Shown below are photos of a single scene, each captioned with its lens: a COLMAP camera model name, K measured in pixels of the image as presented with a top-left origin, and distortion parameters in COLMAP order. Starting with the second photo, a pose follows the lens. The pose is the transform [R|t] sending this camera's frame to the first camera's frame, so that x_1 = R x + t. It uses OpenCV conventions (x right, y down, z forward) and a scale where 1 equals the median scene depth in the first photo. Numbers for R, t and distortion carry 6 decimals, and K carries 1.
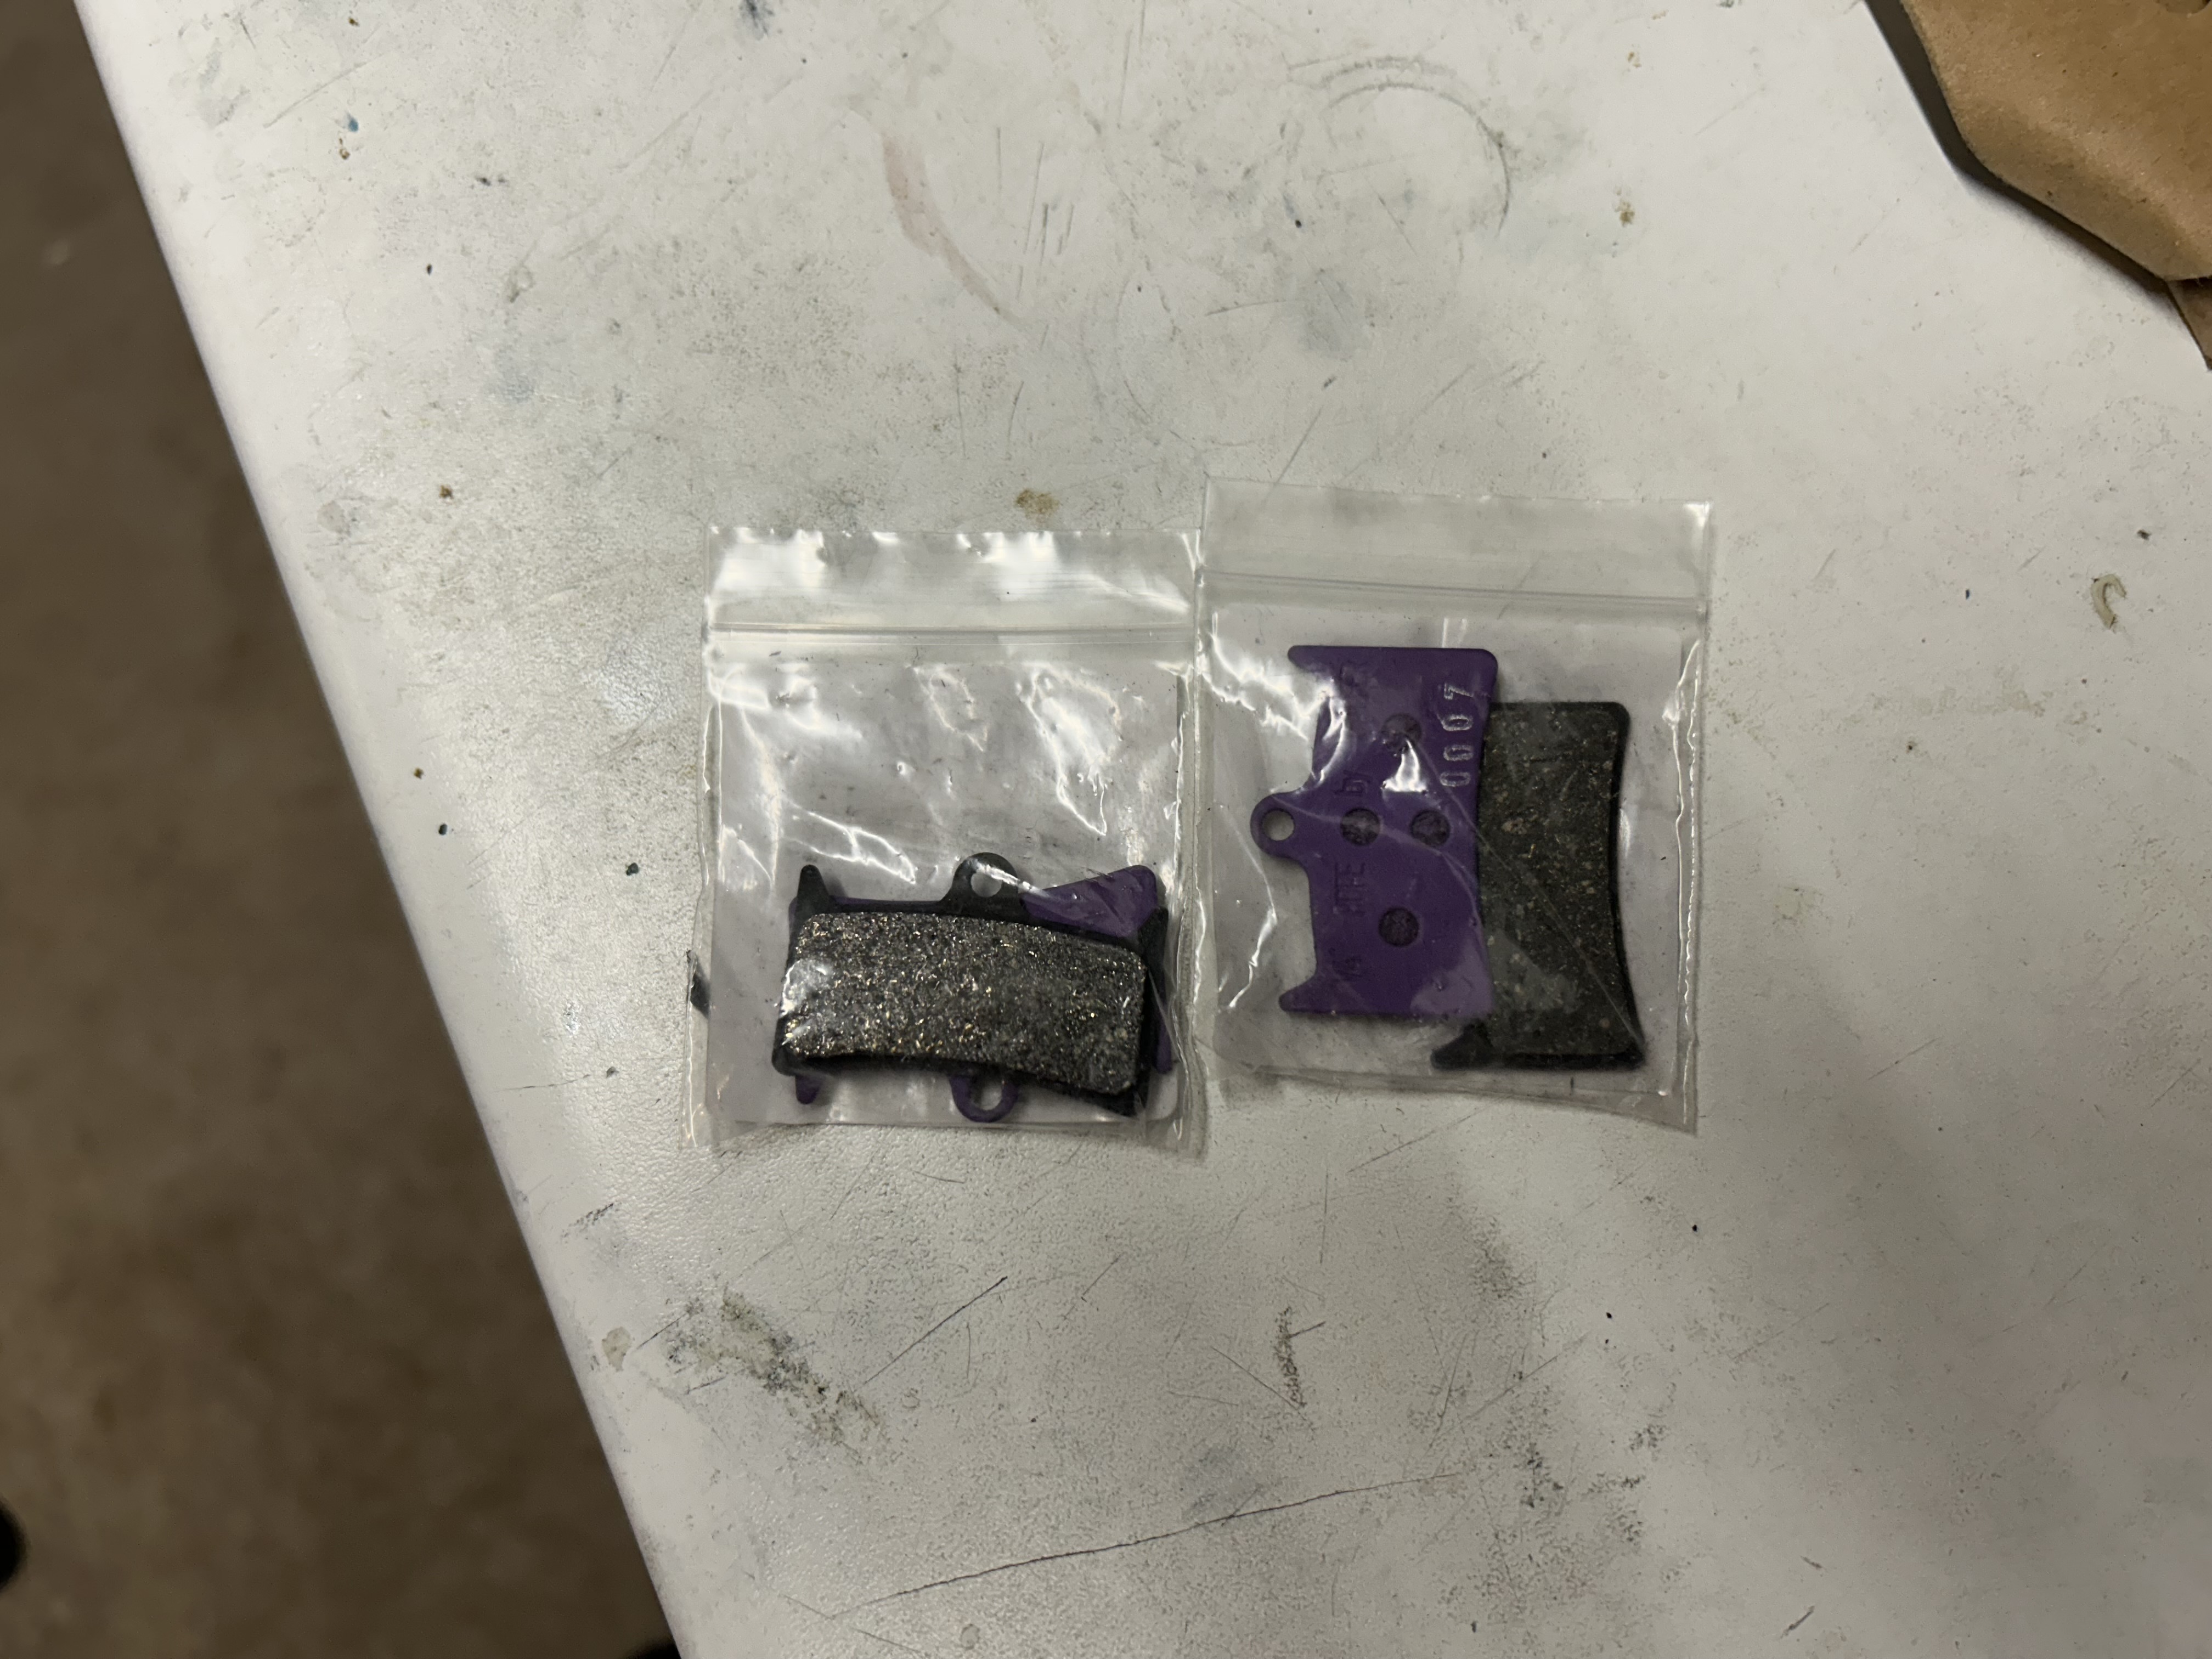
lens RADIAL K [[1722.9, 0, 1107.7], [0, 1722.9, 836.7], [0, 0, 1]] dist [-0.015393, 0.007203]
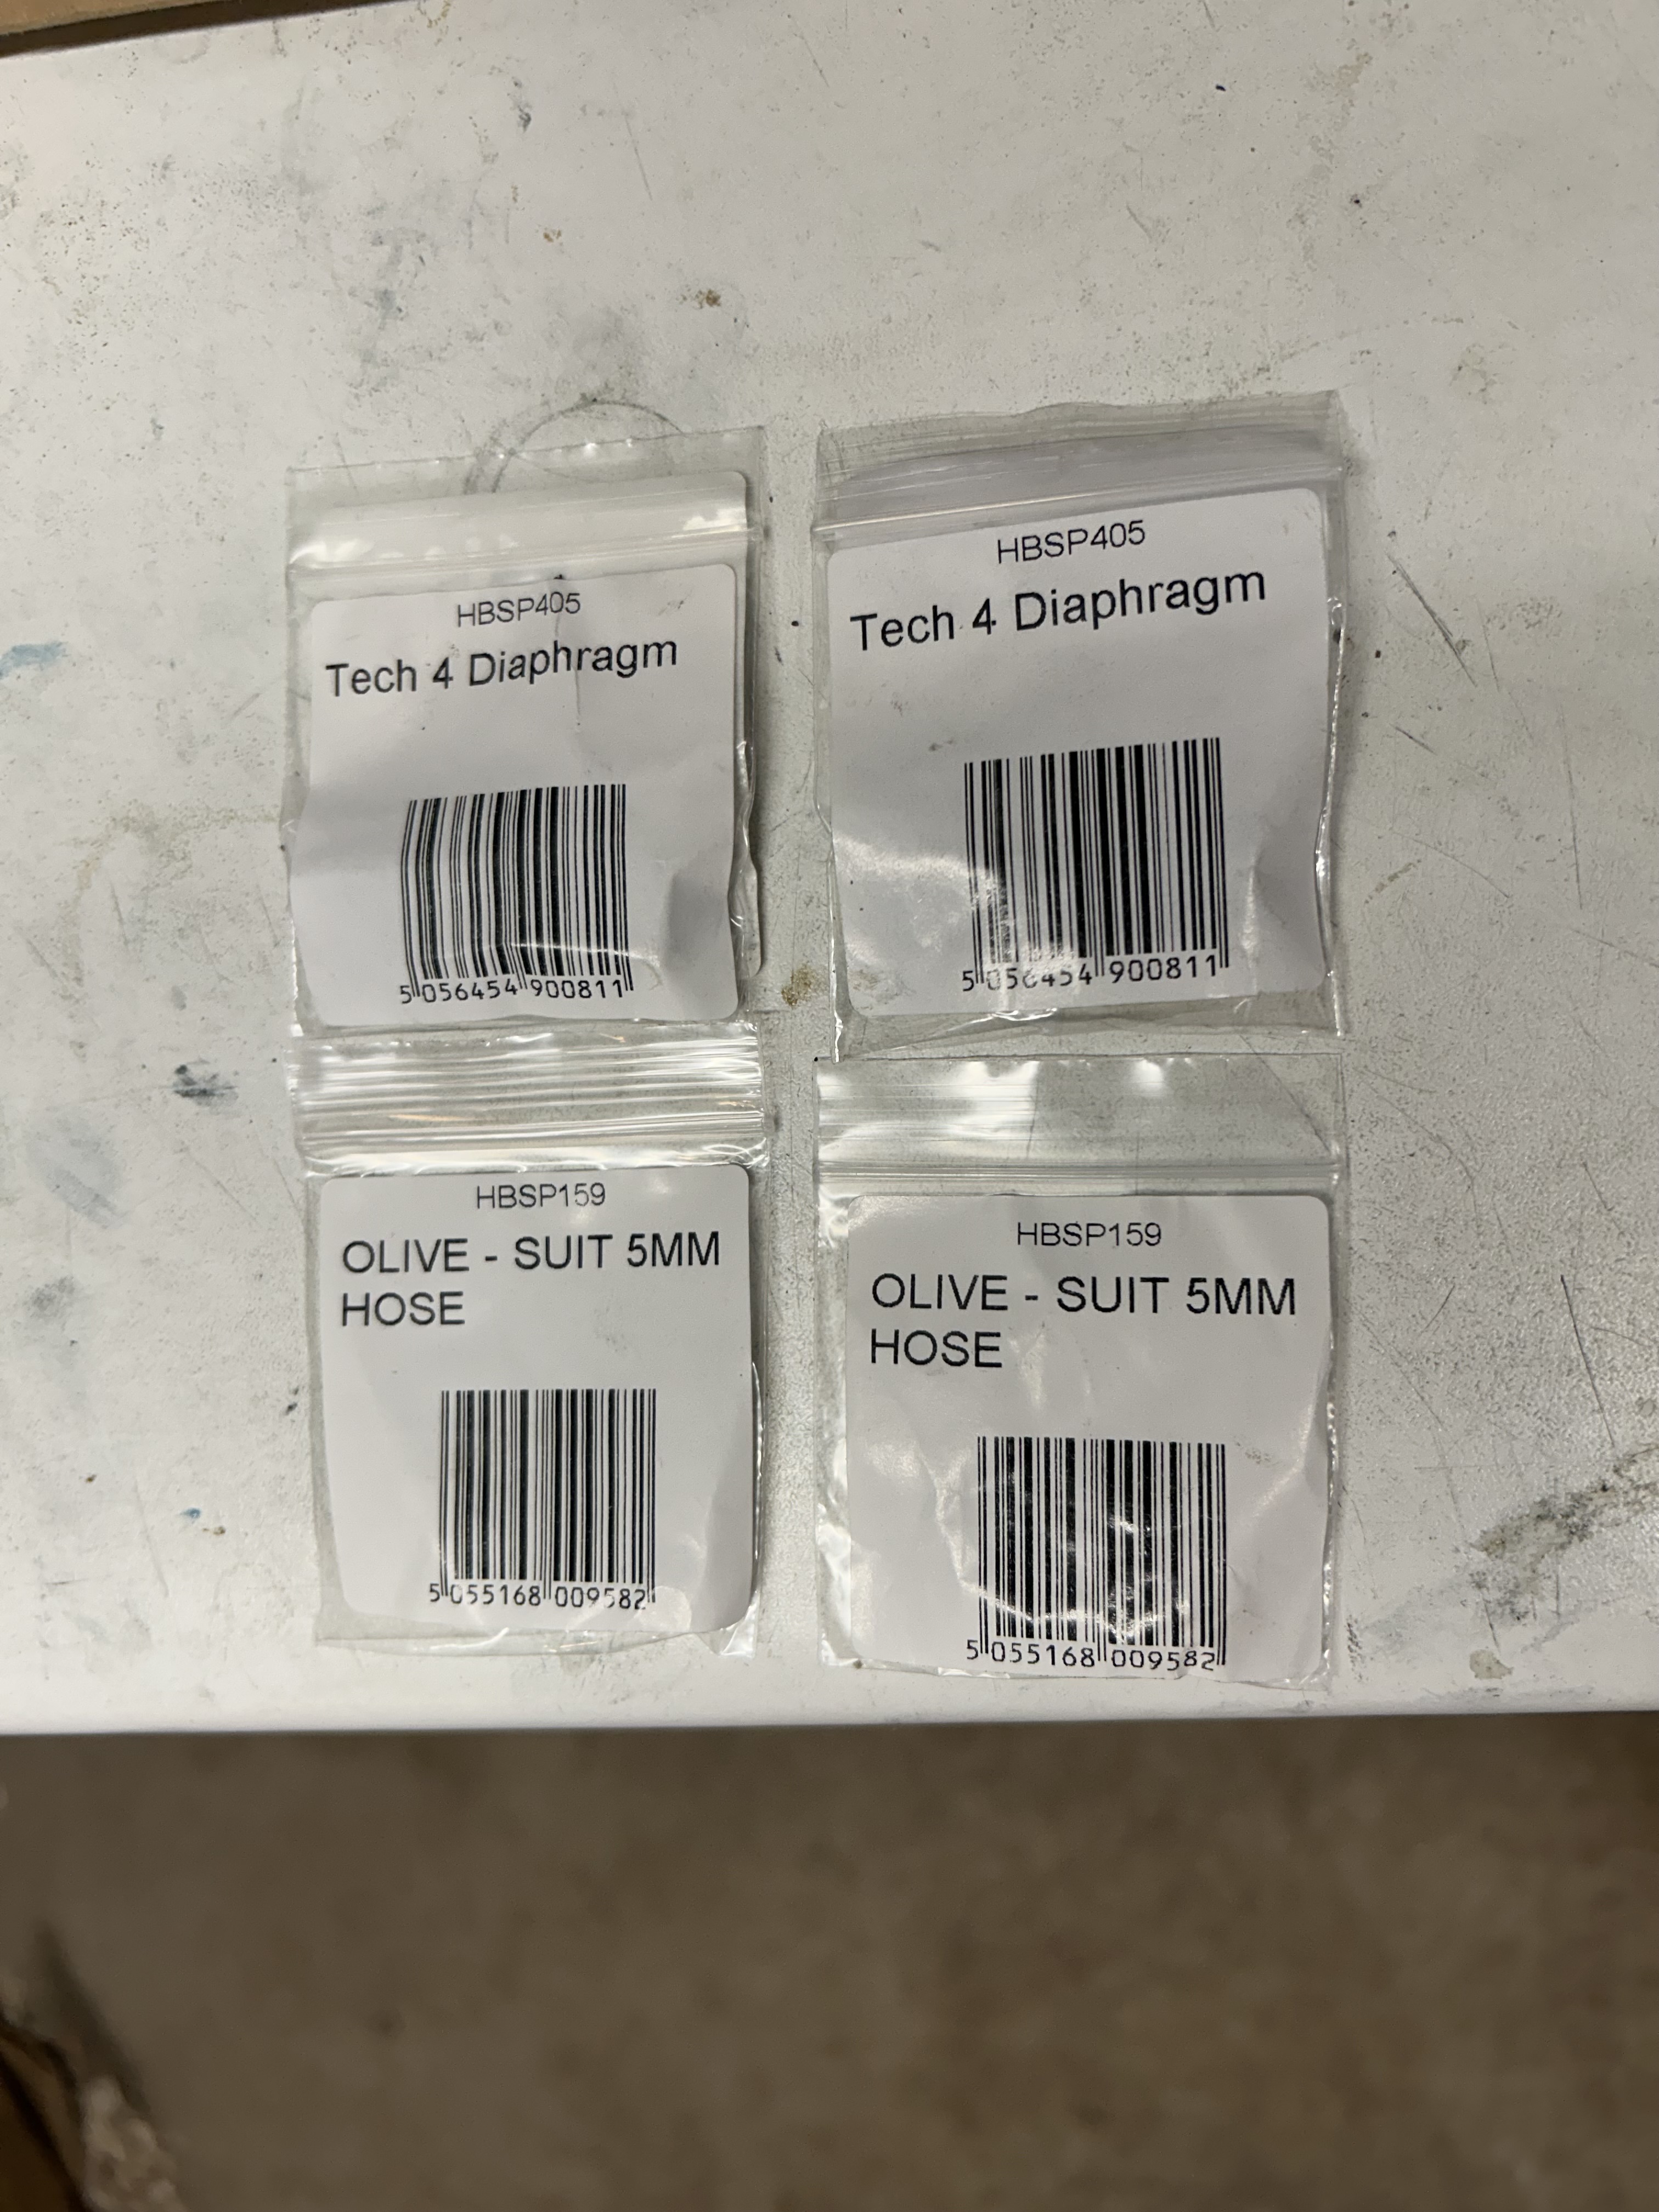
lens RADIAL K [[1722.9, 0, 825.7], [0, 1722.9, 1102.8], [0, 0, 1]] dist [-0.015393, 0.007203]
pose [[0.329716, -0.942792, -0.049304, -0.055337], [0.944026, 0.328687, 0.027932, -0.200887], [-0.010129, -0.055754, 0.998393, 0.027295]]
